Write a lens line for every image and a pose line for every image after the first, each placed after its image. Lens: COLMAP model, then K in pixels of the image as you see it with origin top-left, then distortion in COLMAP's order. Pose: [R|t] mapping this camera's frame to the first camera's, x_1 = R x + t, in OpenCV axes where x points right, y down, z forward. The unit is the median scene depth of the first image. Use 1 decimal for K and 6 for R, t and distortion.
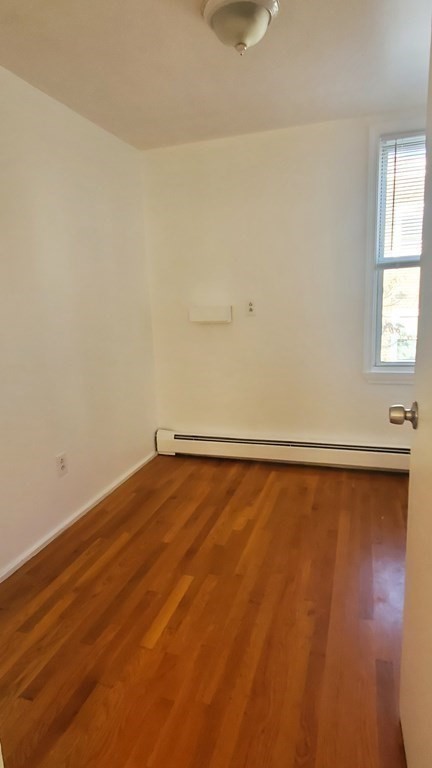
lens RADIAL K [[443.2, 0, 218.1], [0, 443.2, 388.7], [0, 0, 1]] dist [0.002334, 0.003203]
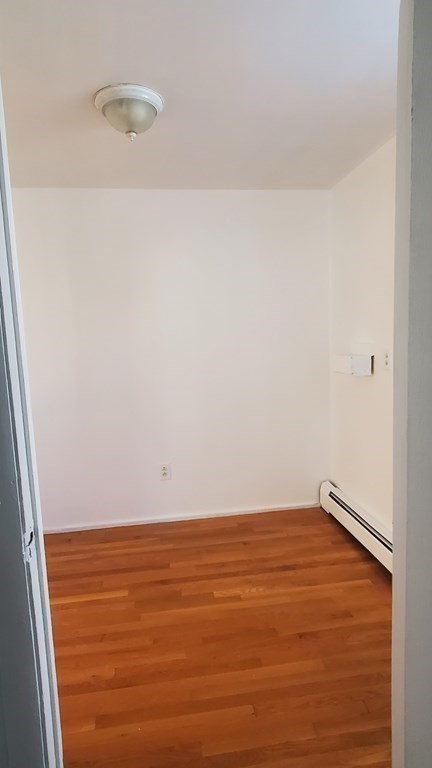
lens RADIAL K [[443.2, 0, 218.1], [0, 443.2, 388.7], [0, 0, 1]] dist [0.002334, 0.003203]
pose [[0.425160, 0.123478, -0.896656, 0.815841], [-0.163931, 0.984772, 0.057883, -0.160984], [0.890149, 0.122380, 0.438928, 0.534296]]
